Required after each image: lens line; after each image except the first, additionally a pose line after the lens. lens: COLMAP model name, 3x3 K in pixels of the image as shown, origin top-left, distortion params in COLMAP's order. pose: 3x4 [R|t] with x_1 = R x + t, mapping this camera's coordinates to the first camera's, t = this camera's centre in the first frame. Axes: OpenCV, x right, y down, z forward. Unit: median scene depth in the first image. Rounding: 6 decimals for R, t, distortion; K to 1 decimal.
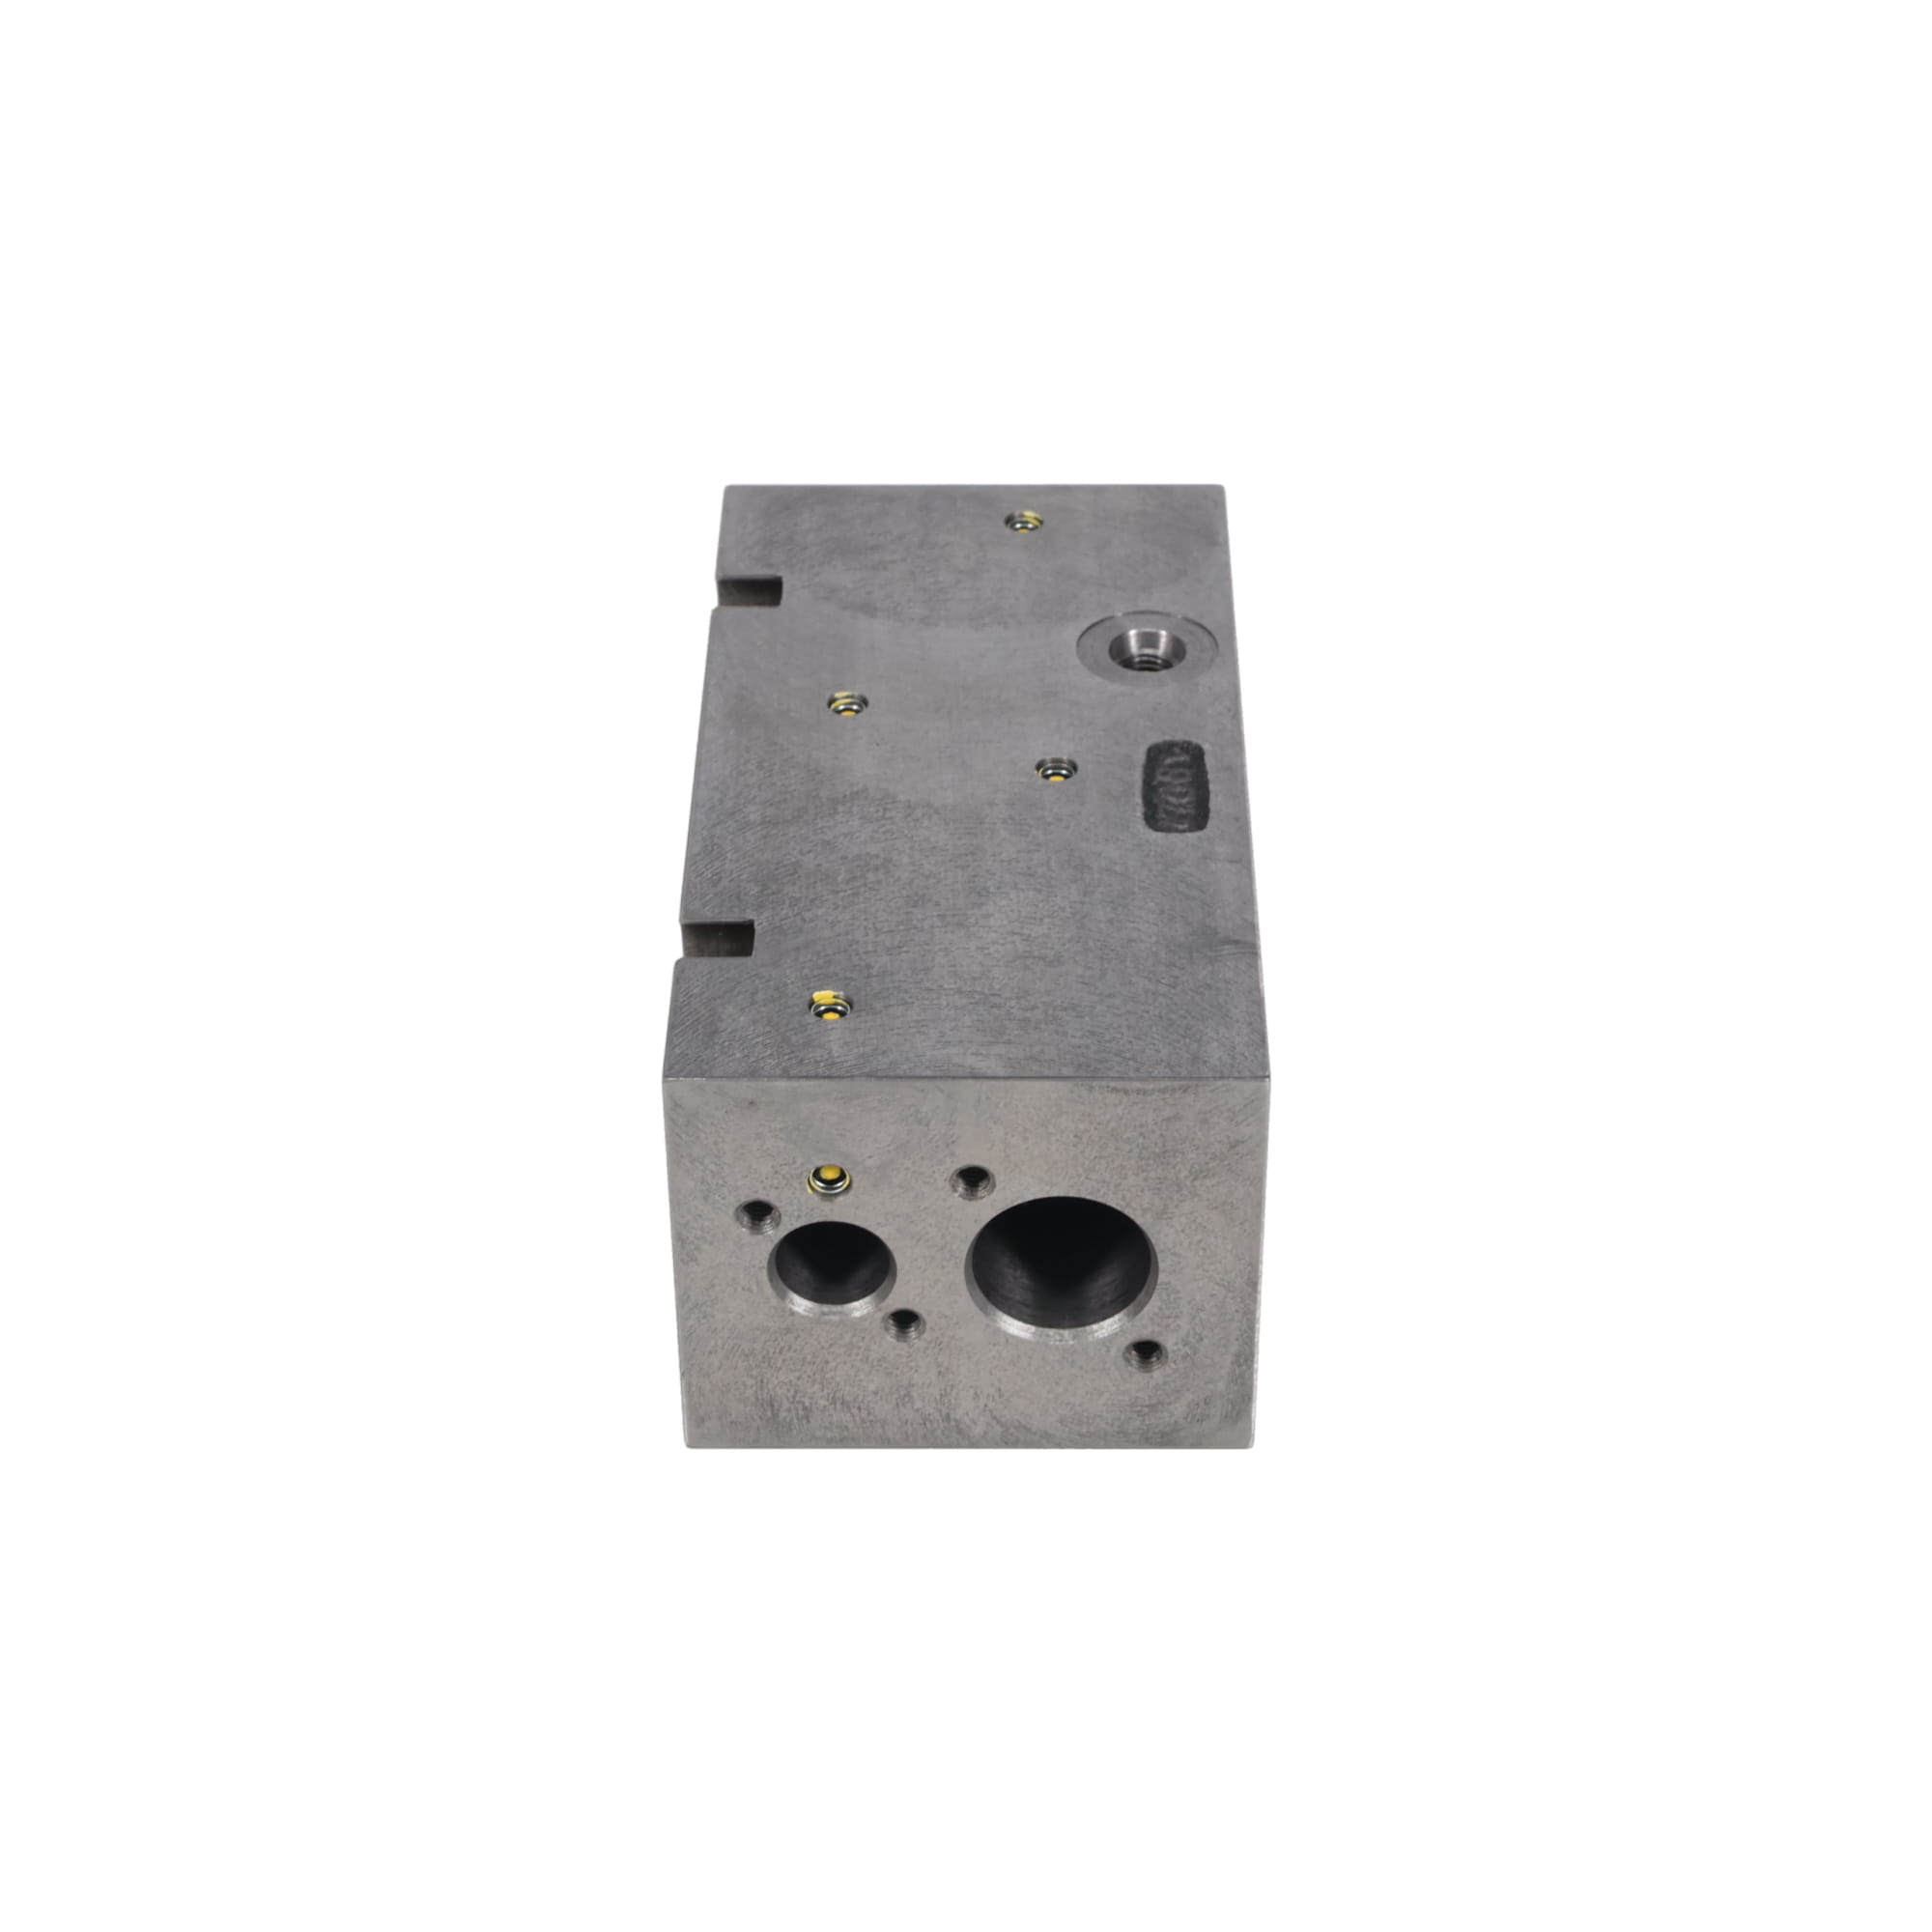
lens RADIAL K [[4311.1, 0, 966.0], [0, 4311.1, 966.0], [0, 0, 1]] dist [-0.075552, -0.086059]
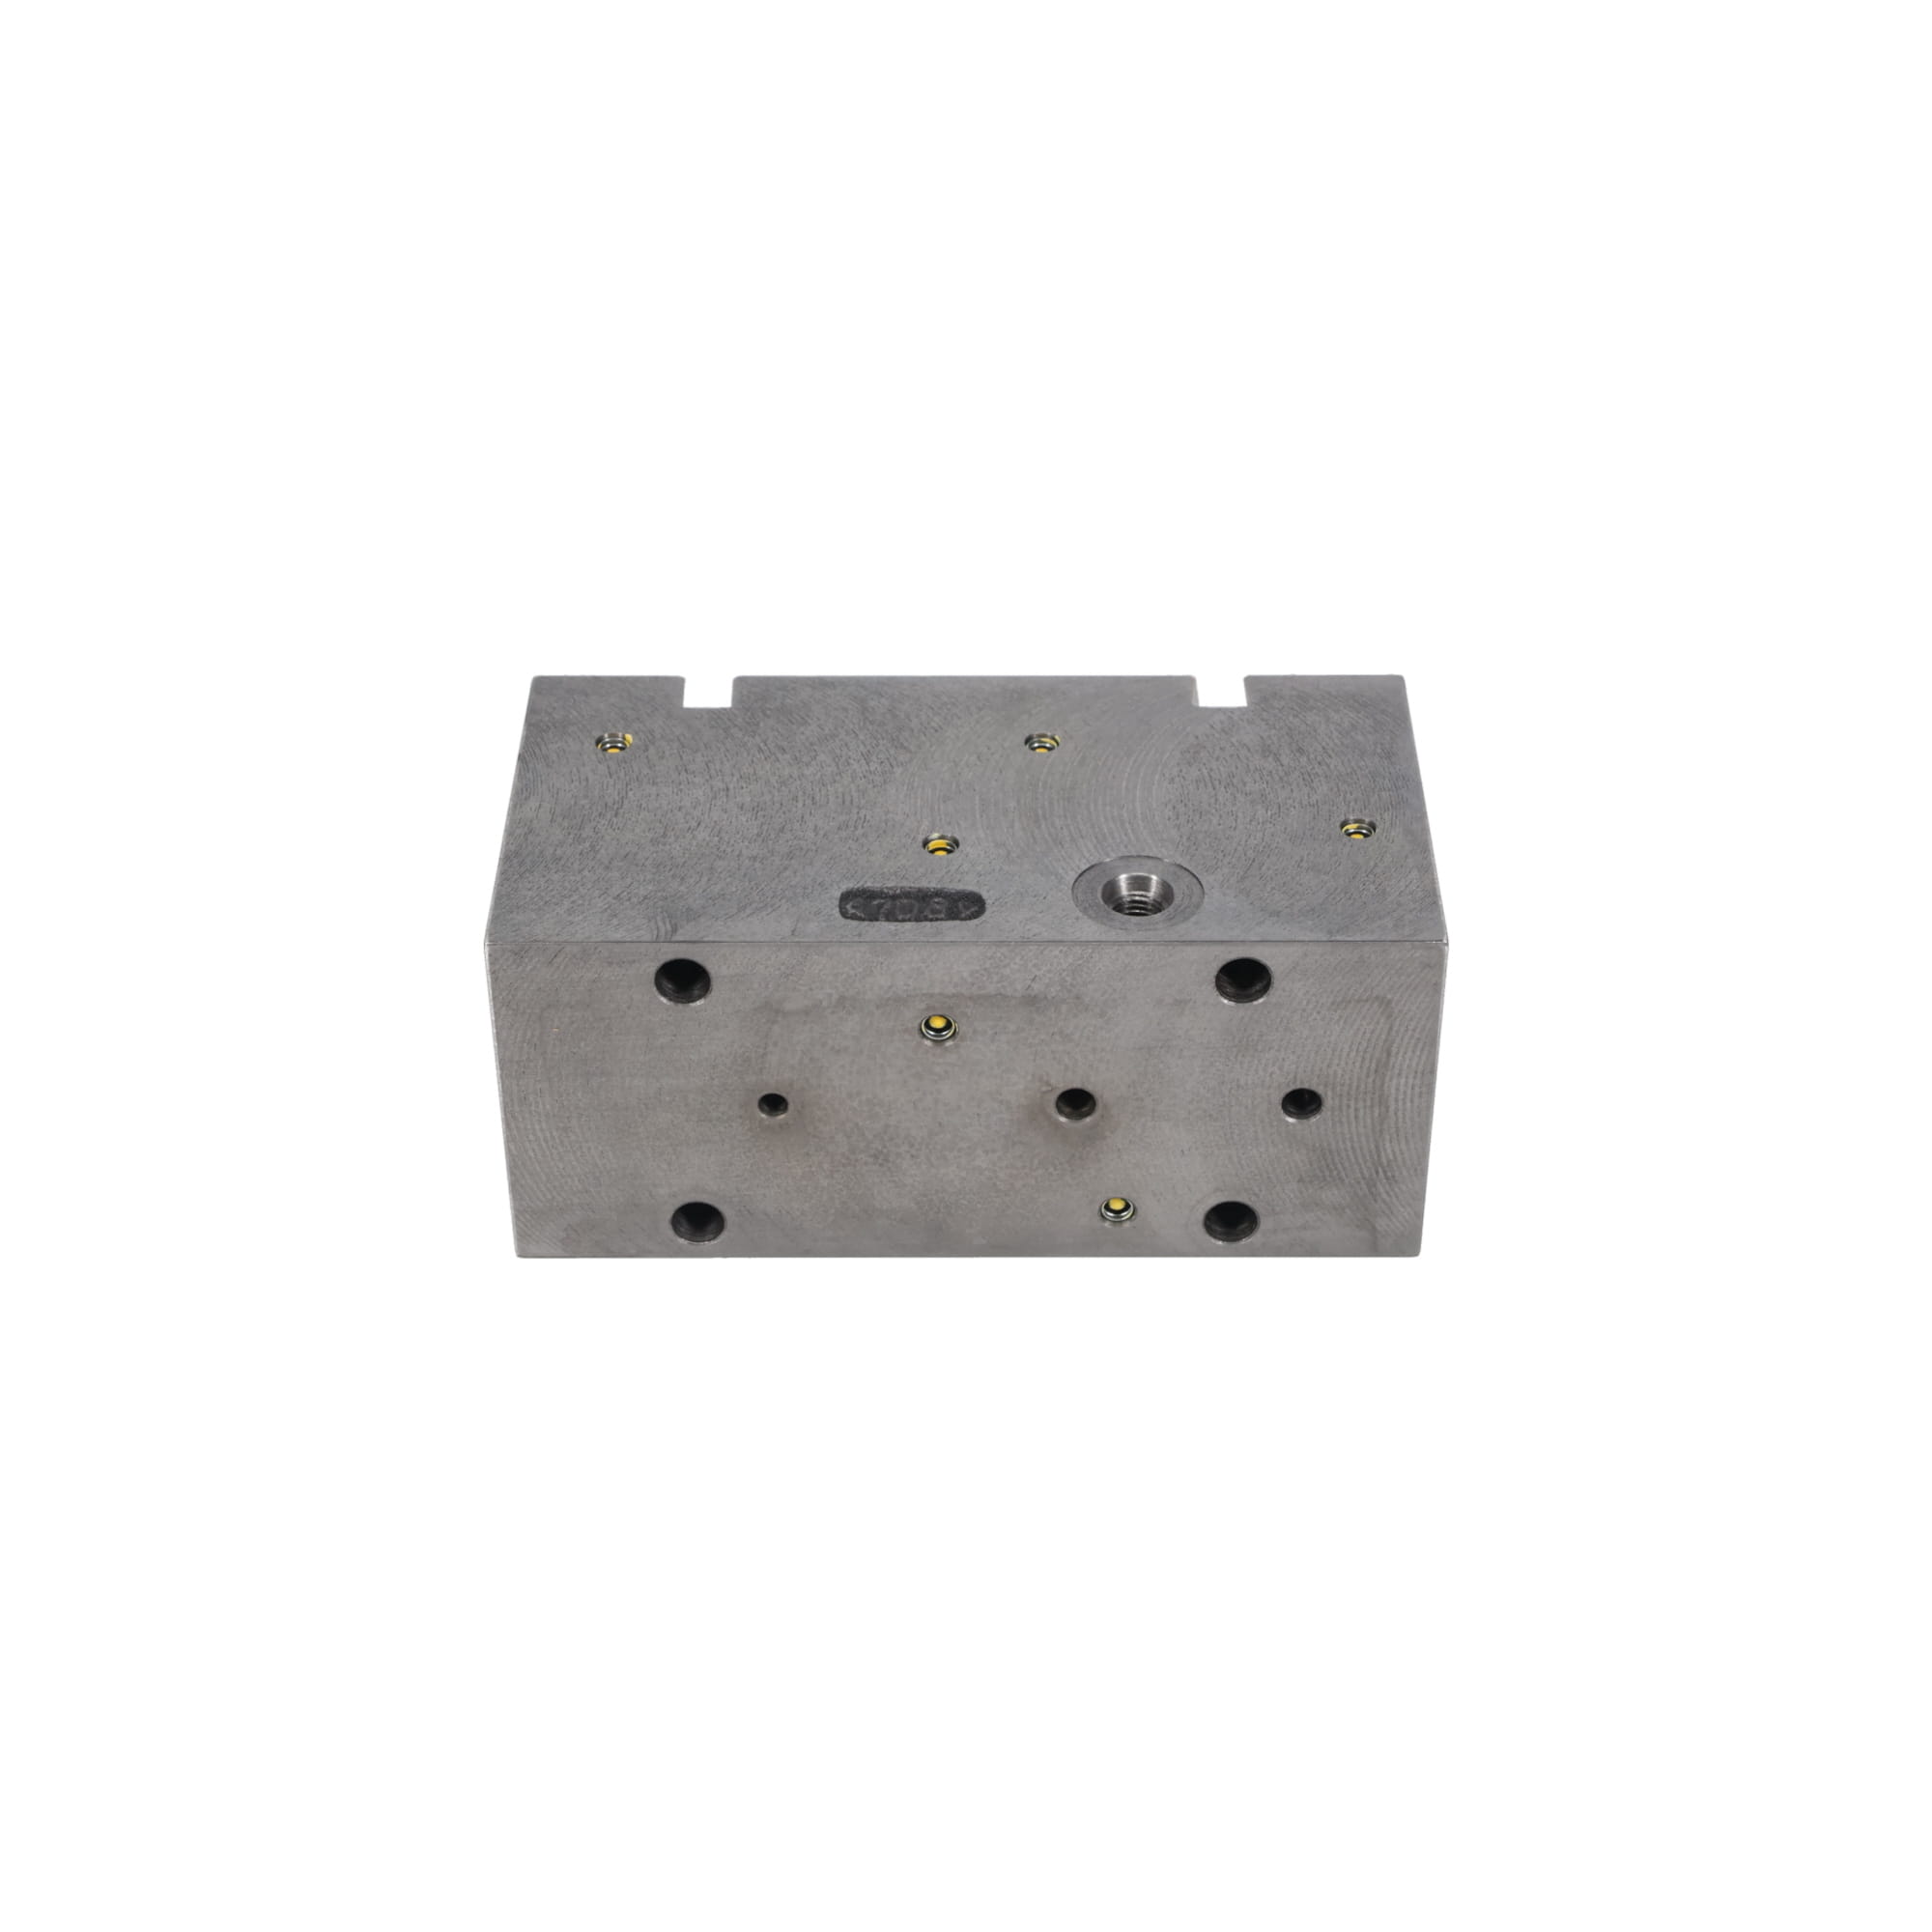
lens RADIAL K [[3646.5, 0, 966.0], [0, 3646.5, 966.0], [0, 0, 1]] dist [0.008133, 0.044752]
pose [[0.006115, 0.601710, -0.798691, 0.834675], [-0.596009, 0.643530, 0.480253, -0.506772], [0.802955, 0.473090, 0.362559, 0.690389]]
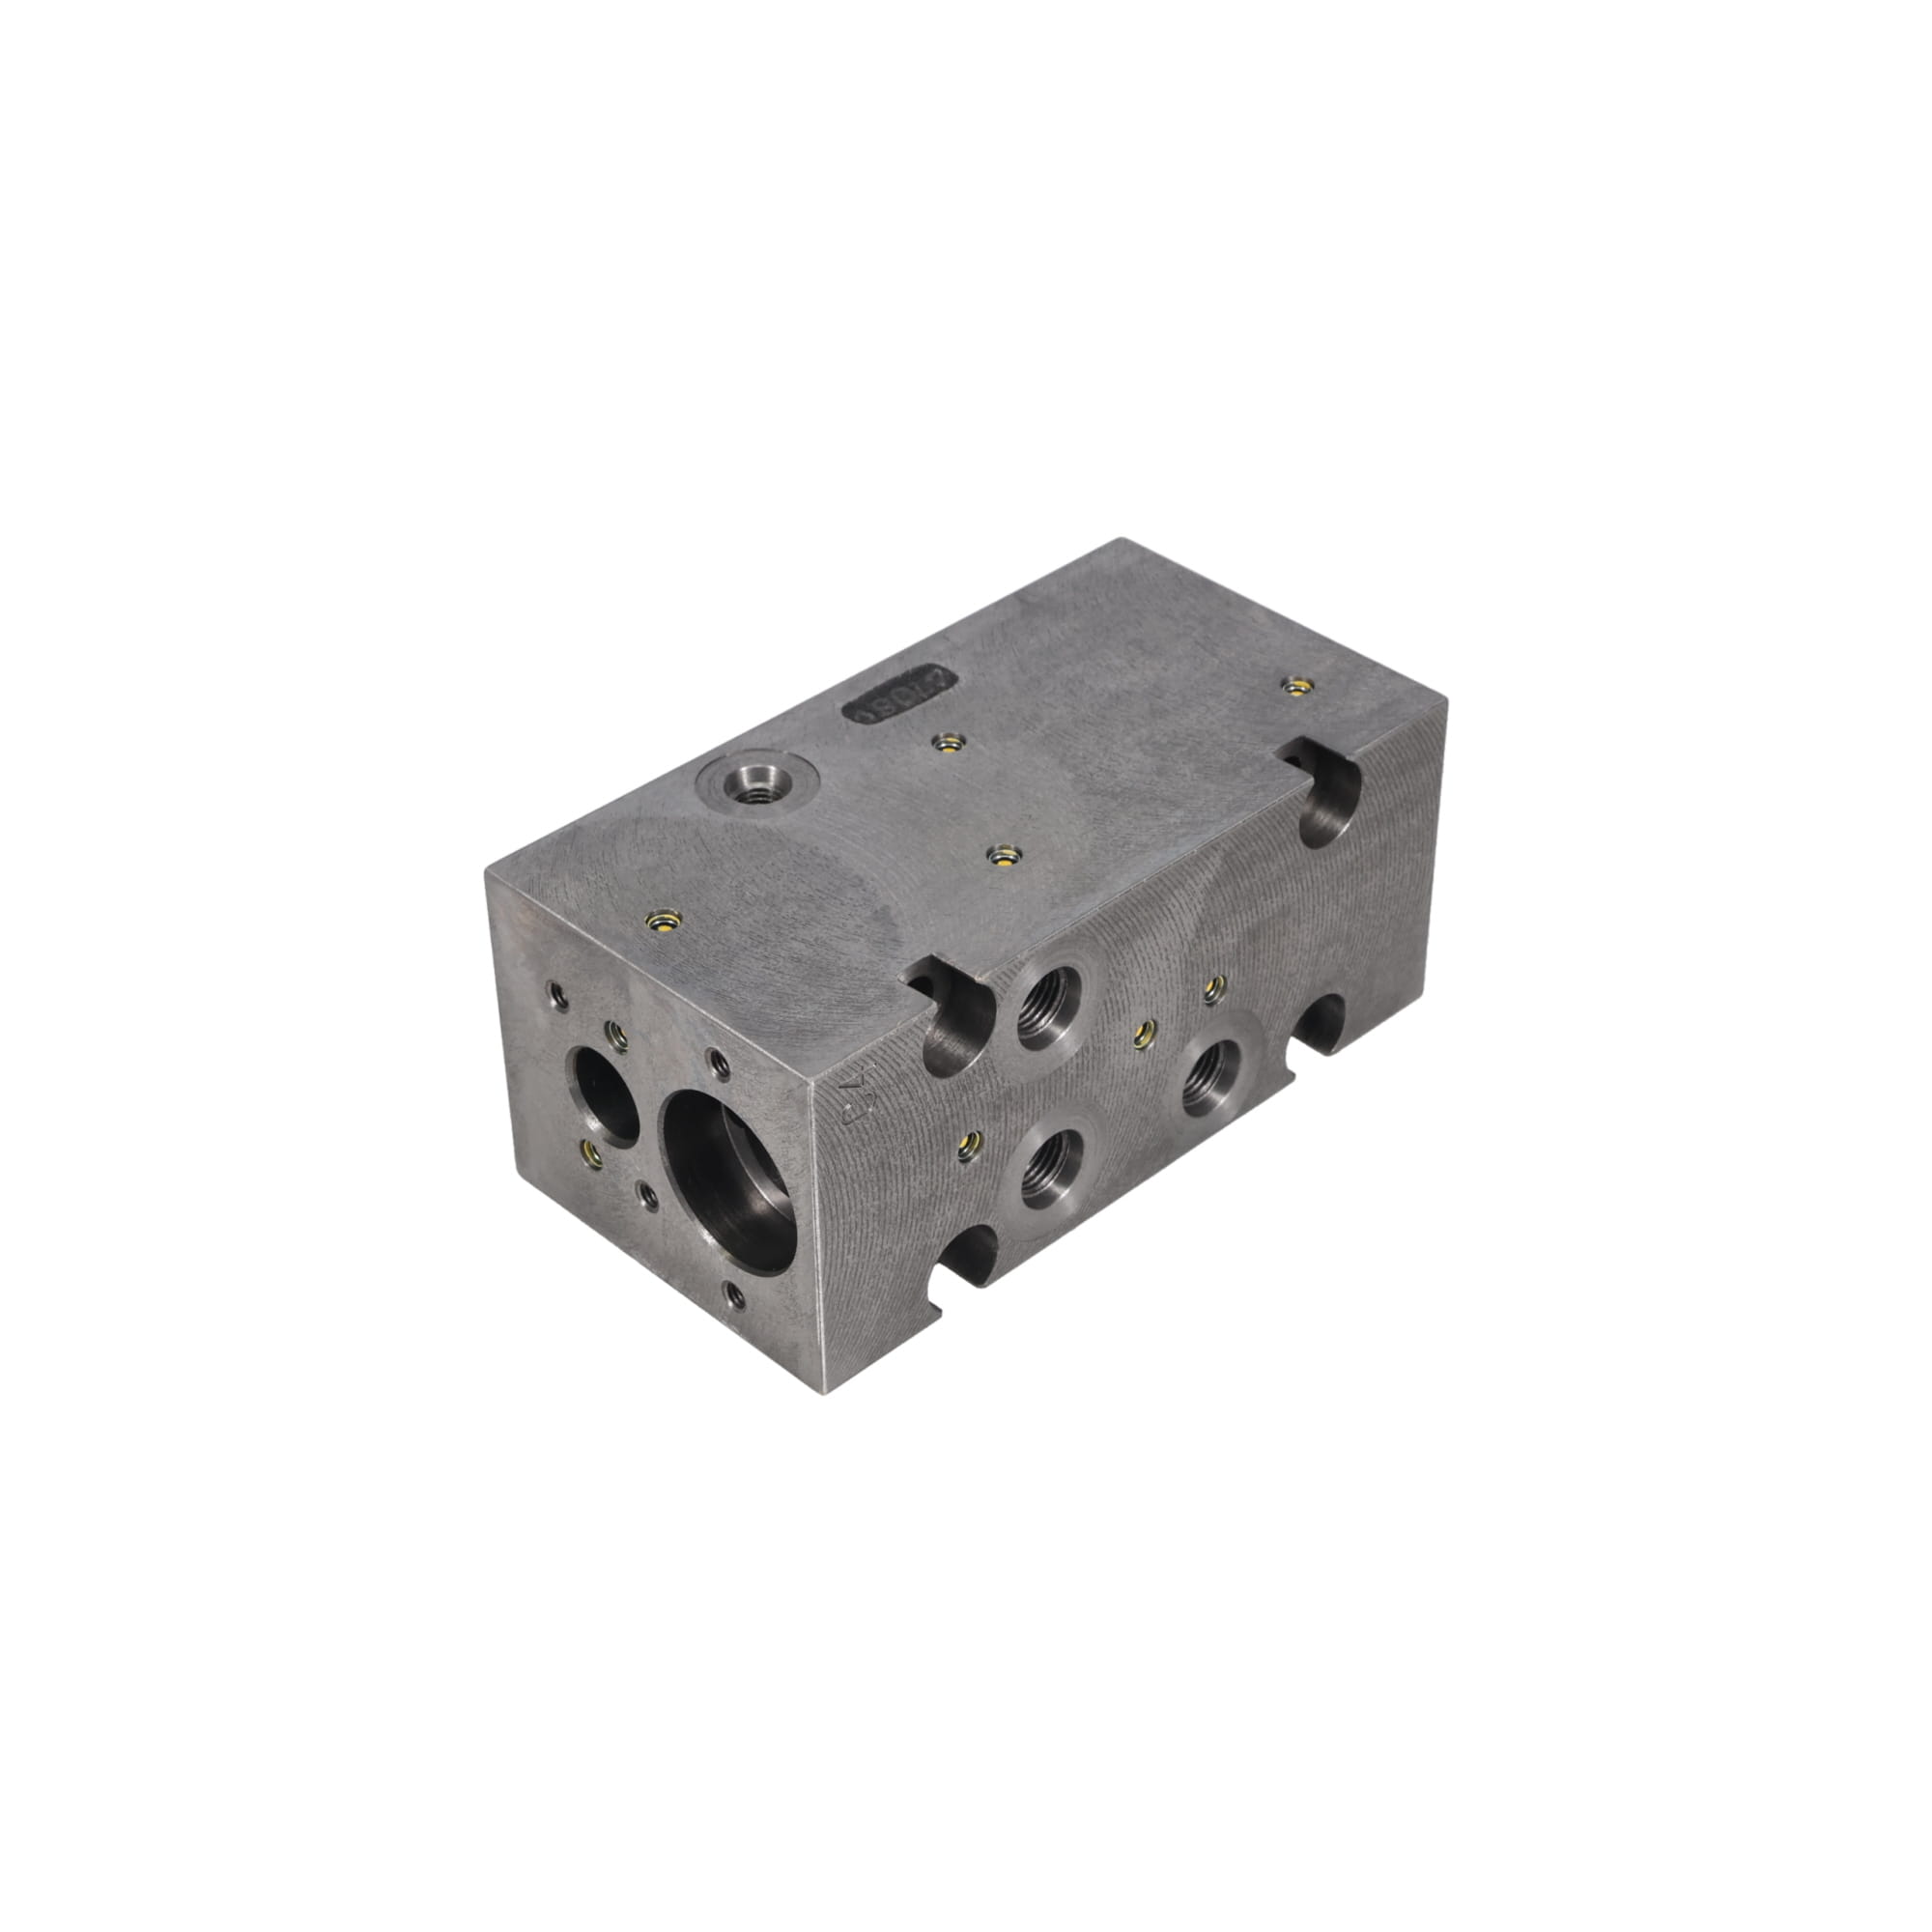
lens RADIAL K [[3646.5, 0, 966.0], [0, 3646.5, 966.0], [0, 0, 1]] dist [0.008133, 0.044752]
pose [[-0.707858, -0.416382, 0.570582, -0.605540], [0.431054, 0.385295, 0.815929, -0.873897], [-0.559580, 0.823513, -0.093251, 1.176861]]
